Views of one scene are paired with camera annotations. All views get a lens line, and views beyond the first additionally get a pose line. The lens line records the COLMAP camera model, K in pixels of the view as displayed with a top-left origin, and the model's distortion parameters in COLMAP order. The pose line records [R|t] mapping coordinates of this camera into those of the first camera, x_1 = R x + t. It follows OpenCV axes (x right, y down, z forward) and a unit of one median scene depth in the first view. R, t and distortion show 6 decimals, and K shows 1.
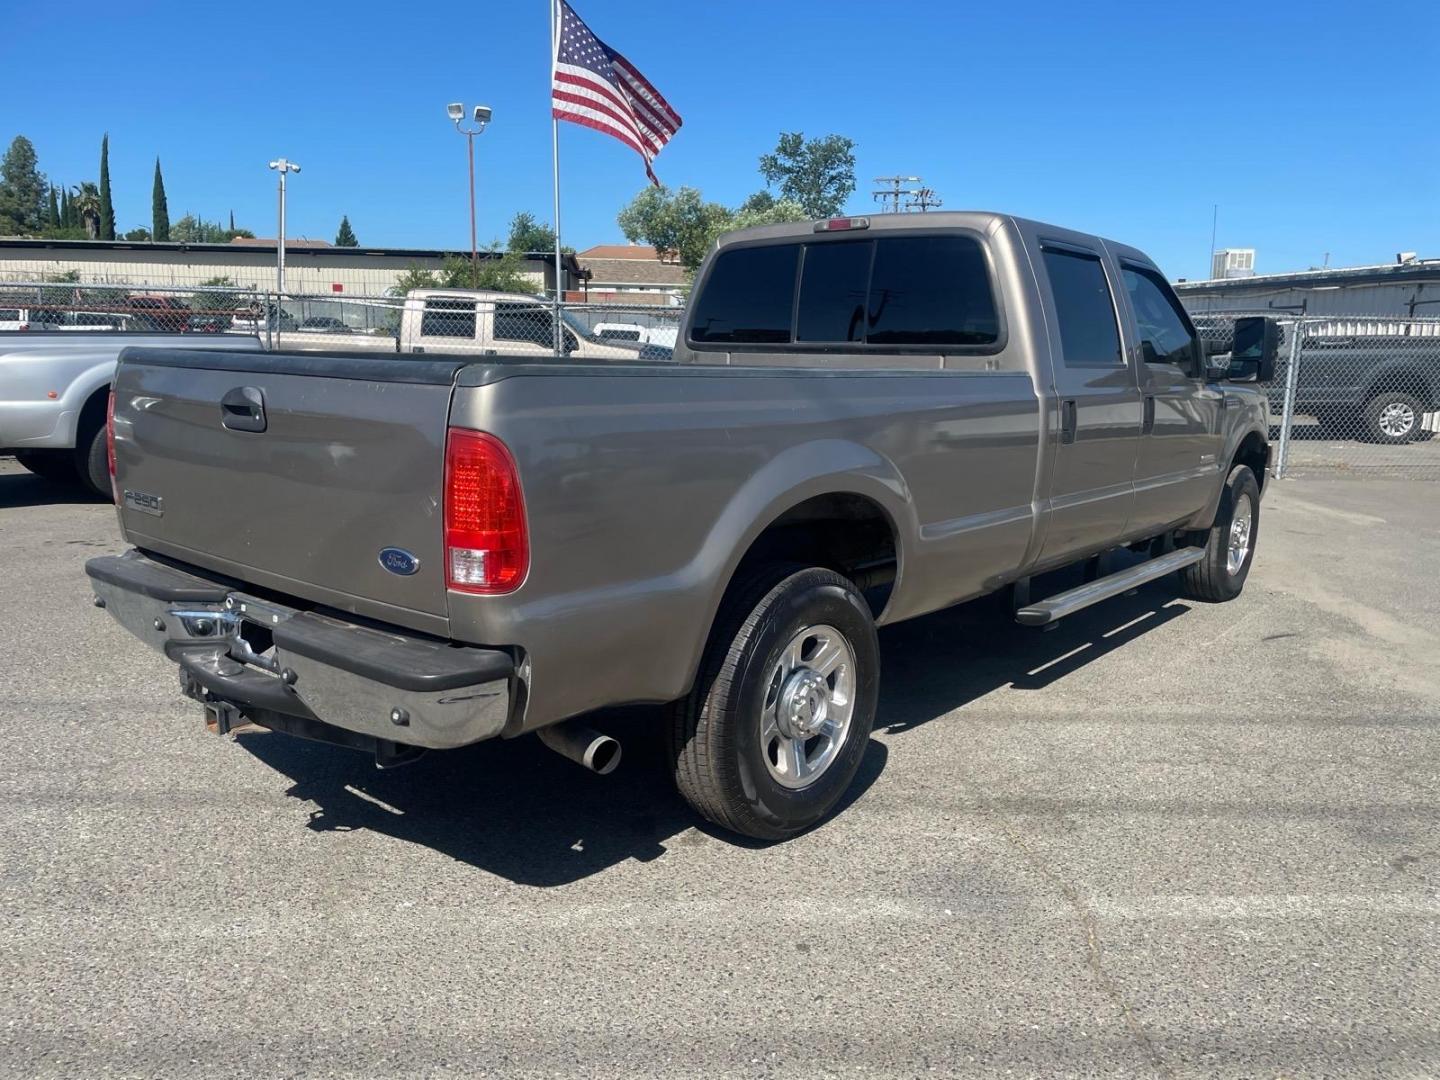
lens RADIAL K [[1089.4, 0, 716.8], [0, 1089.4, 555.1], [0, 0, 1]] dist [0.050969, -0.062584]
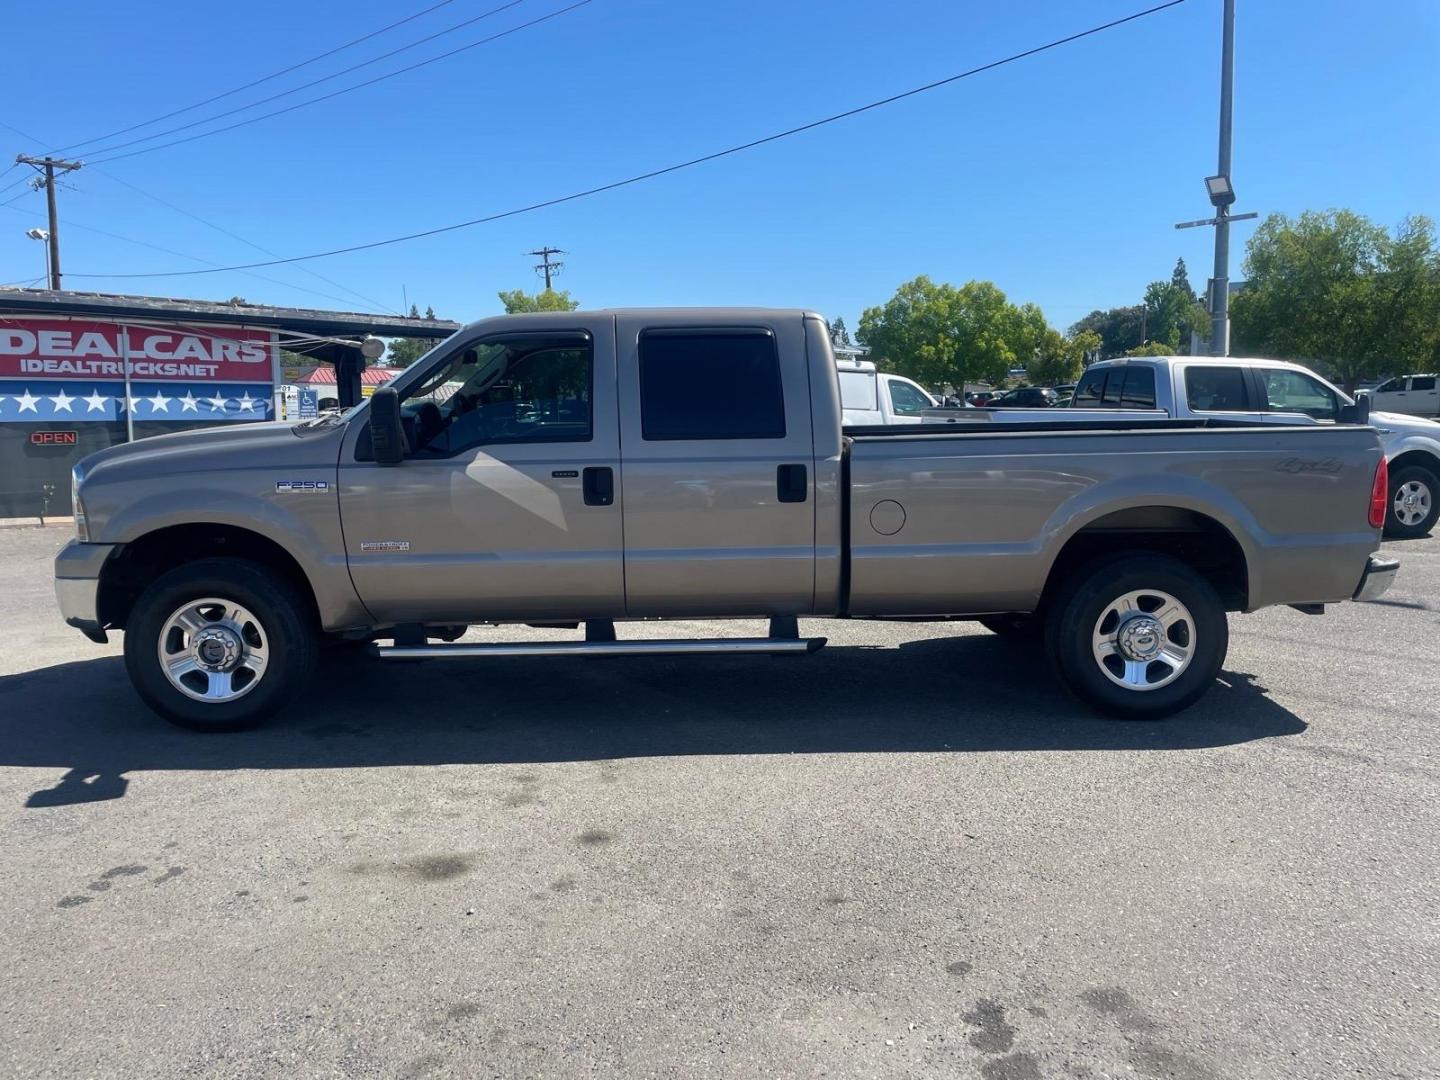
lens RADIAL K [[1089.4, 0, 728.6], [0, 1089.4, 528.4], [0, 0, 1]] dist [0.050969, -0.062584]
pose [[-0.678914, -0.105594, 0.726585, -0.773907], [0.127129, 0.957750, 0.257978, -0.415751], [-0.723128, 0.267515, -0.636806, 1.961863]]
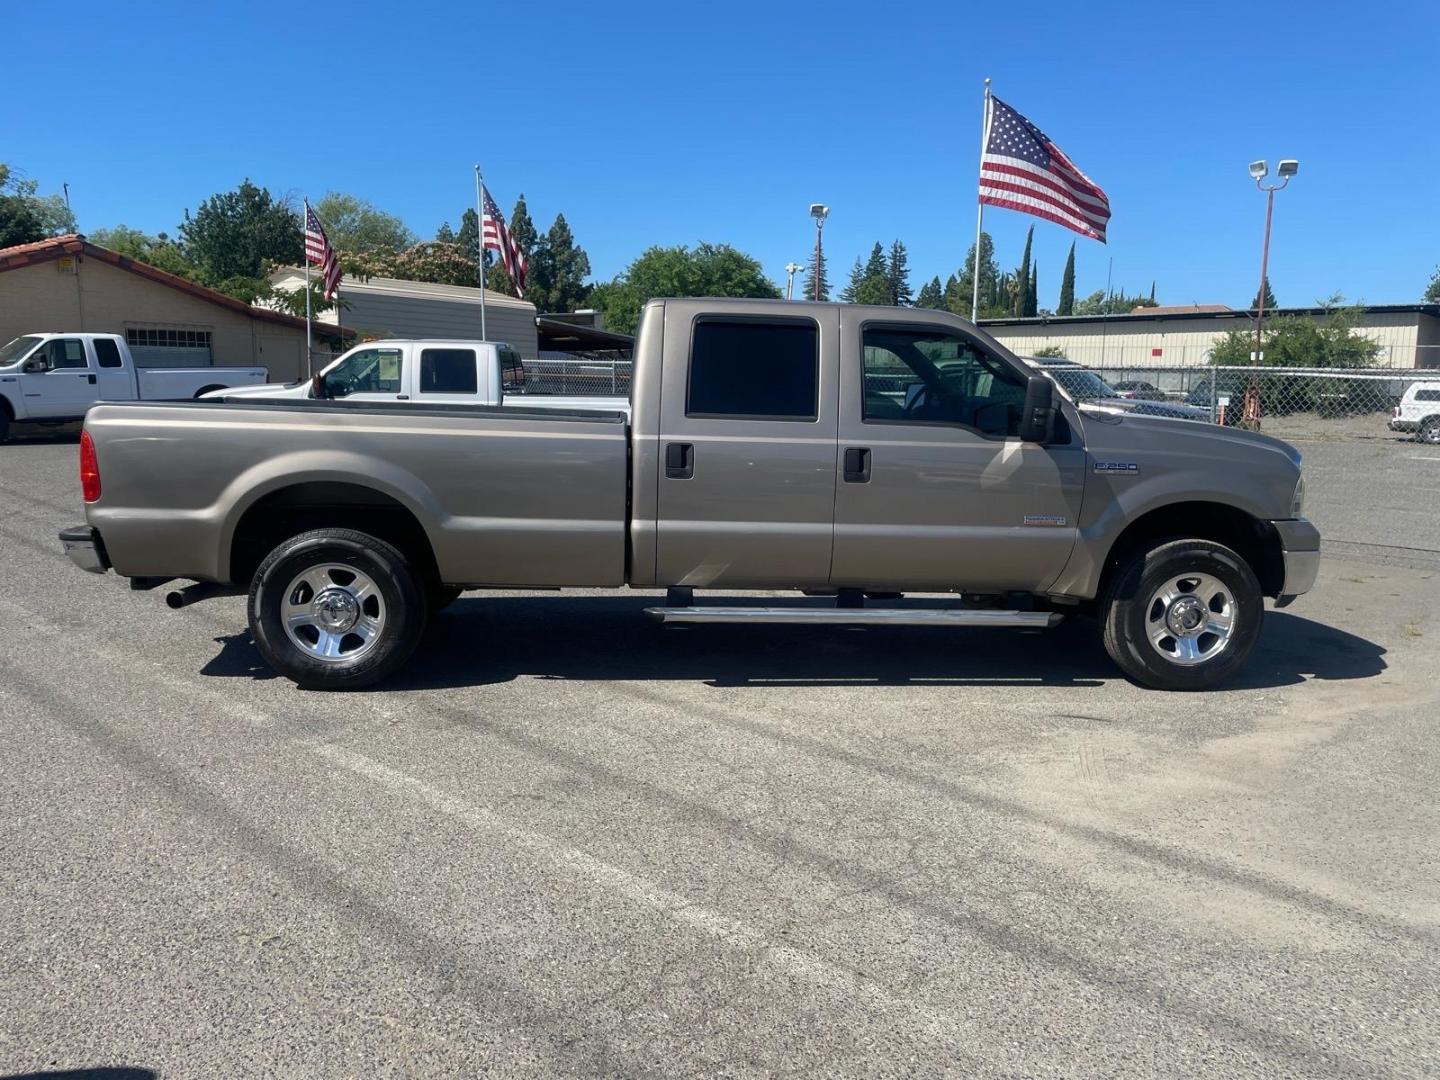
lens RADIAL K [[1089.4, 0, 726.8], [0, 1089.4, 541.7], [0, 0, 1]] dist [0.050969, -0.062584]
pose [[0.702935, 0.093008, -0.705147, 1.158677], [-0.141029, 0.989955, -0.010013, -0.024079], [0.697133, 0.106485, 0.708990, 0.158912]]
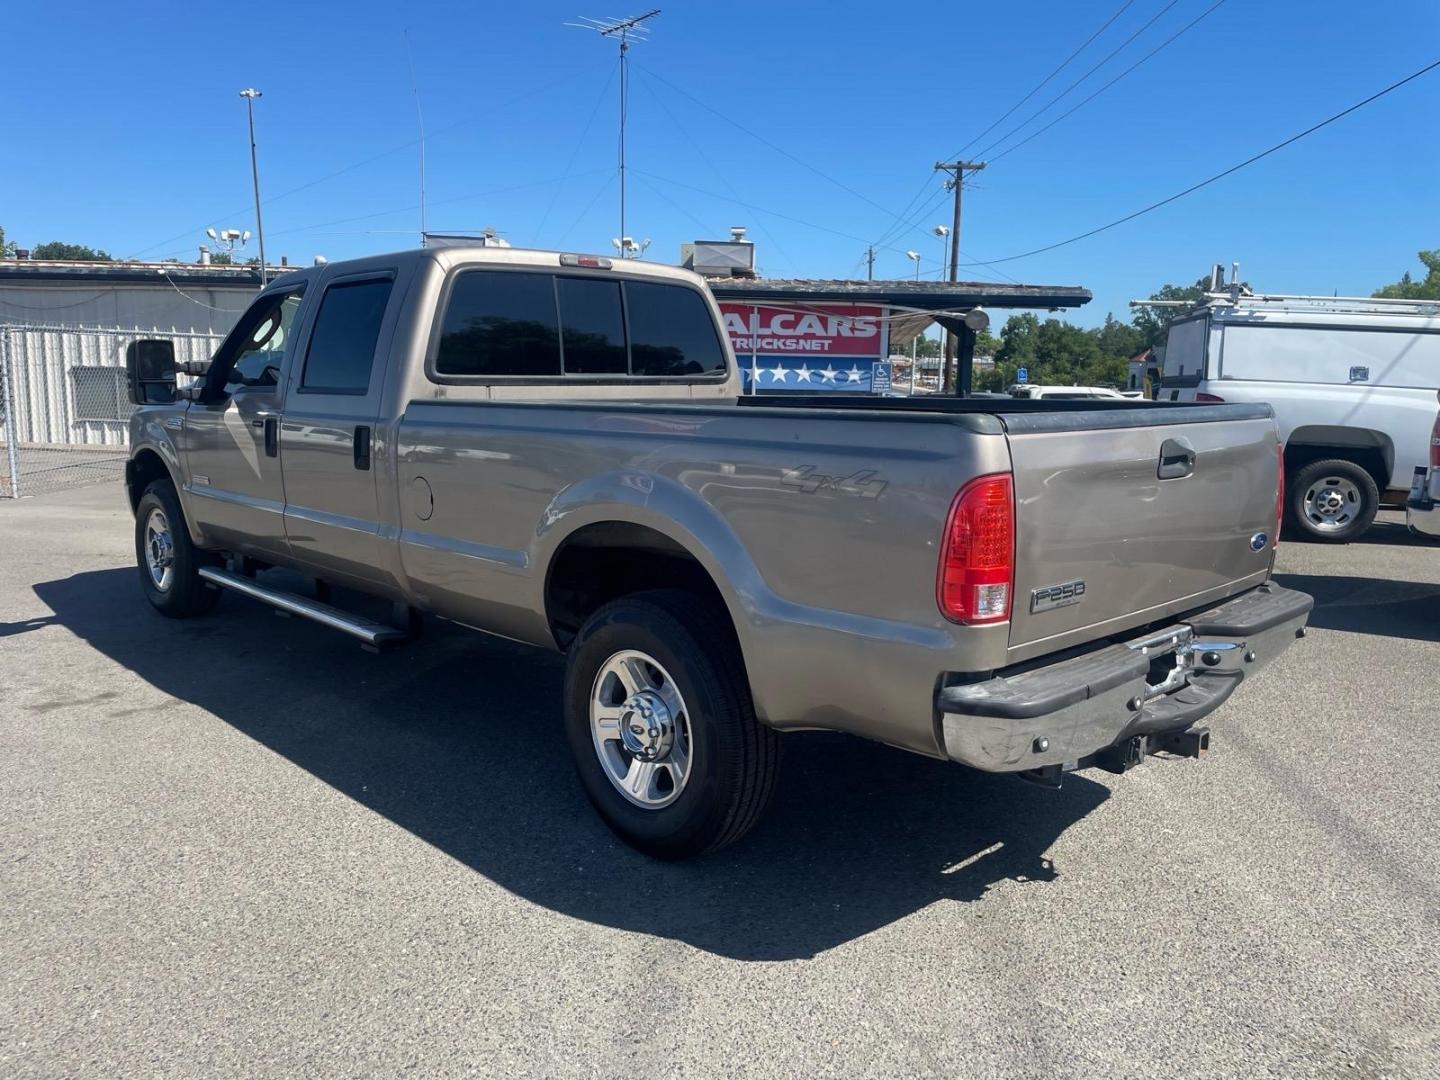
lens RADIAL K [[1089.4, 0, 729.6], [0, 1089.4, 537.8], [0, 0, 1]] dist [0.050969, -0.062584]
pose [[0.097928, -0.166718, 0.981130, -0.939067], [0.177001, 0.973068, 0.147681, -0.178582], [-0.979327, 0.159199, 0.124800, 0.789127]]
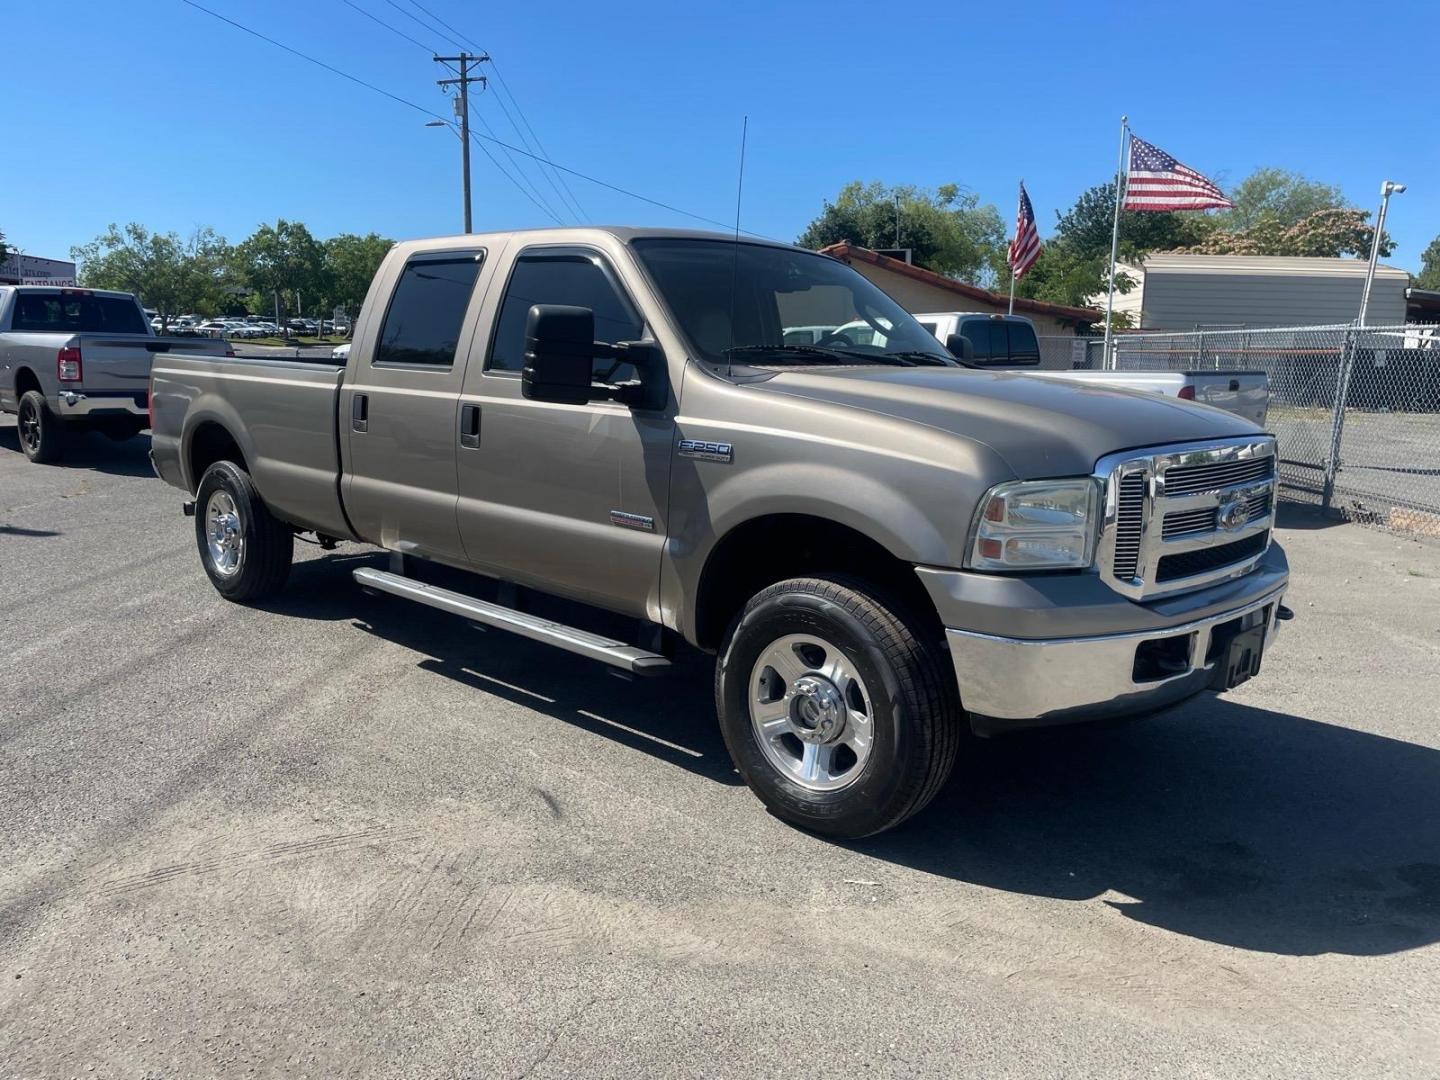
lens RADIAL K [[1089.4, 0, 724.9], [0, 1089.4, 542.6], [0, 0, 1]] dist [0.050969, -0.062584]
pose [[-0.069495, 0.141997, -0.987424, 1.368951], [-0.210255, 0.965498, 0.153642, -0.232663], [0.975173, 0.218288, -0.037242, 1.356653]]
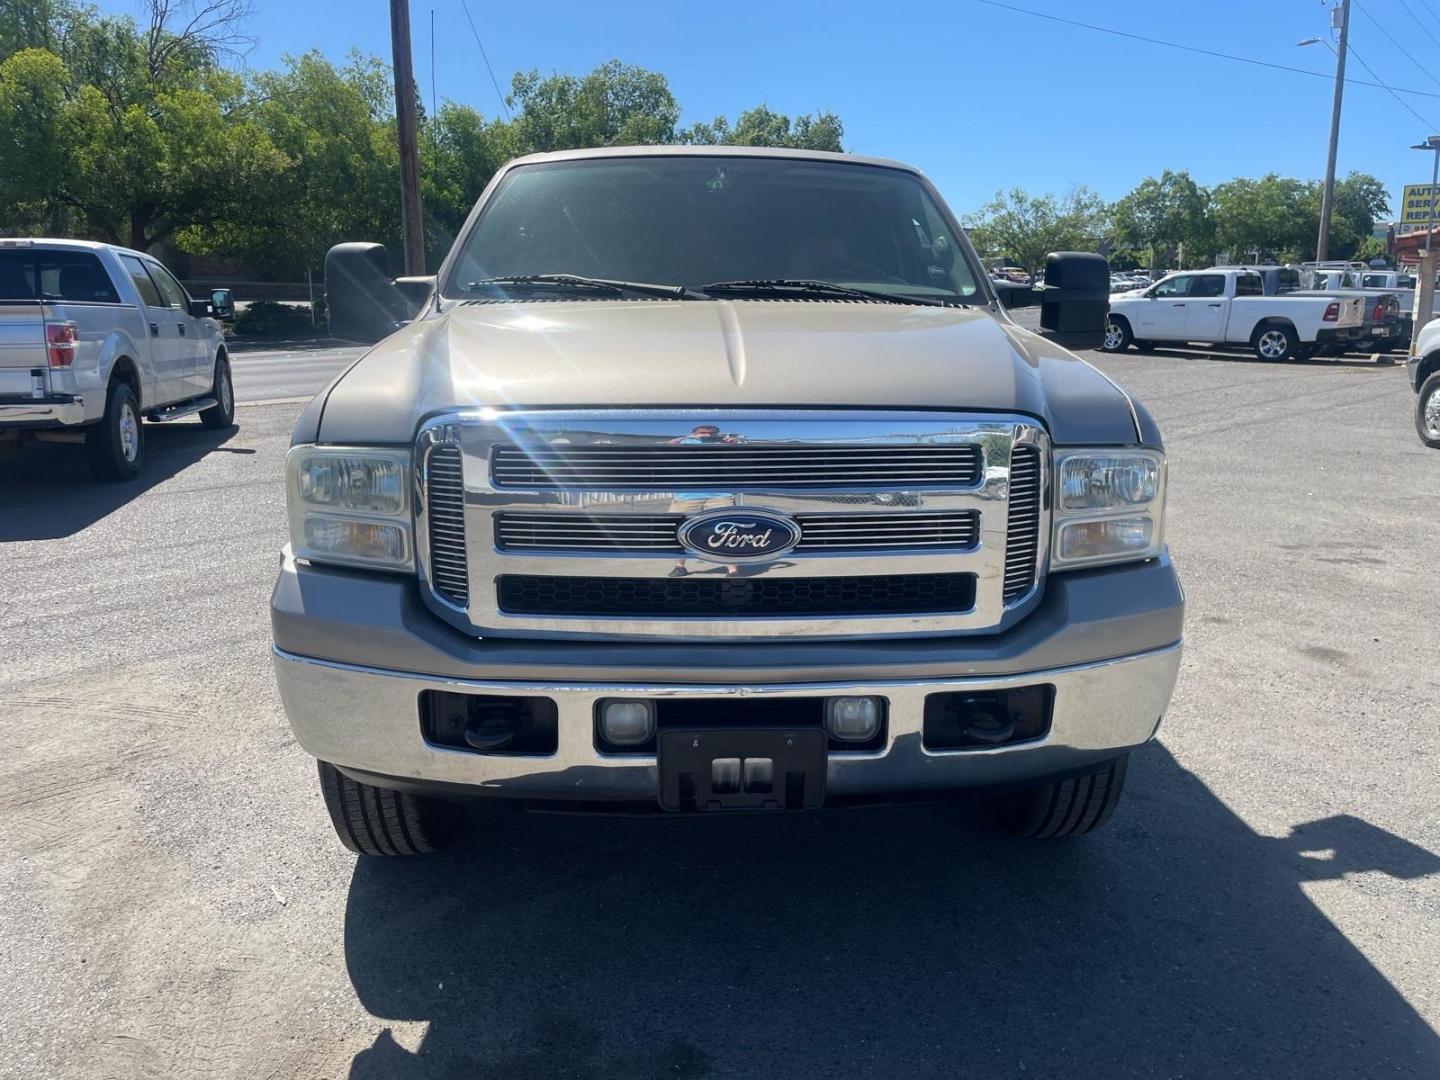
lens RADIAL K [[1089.4, 0, 725.1], [0, 1089.4, 534.4], [0, 0, 1]] dist [0.050969, -0.062584]
pose [[-0.751618, 0.113817, -0.649705, 0.909585], [-0.142947, 0.933483, 0.328900, -0.360747], [0.643923, 0.340081, -0.685353, 1.962985]]
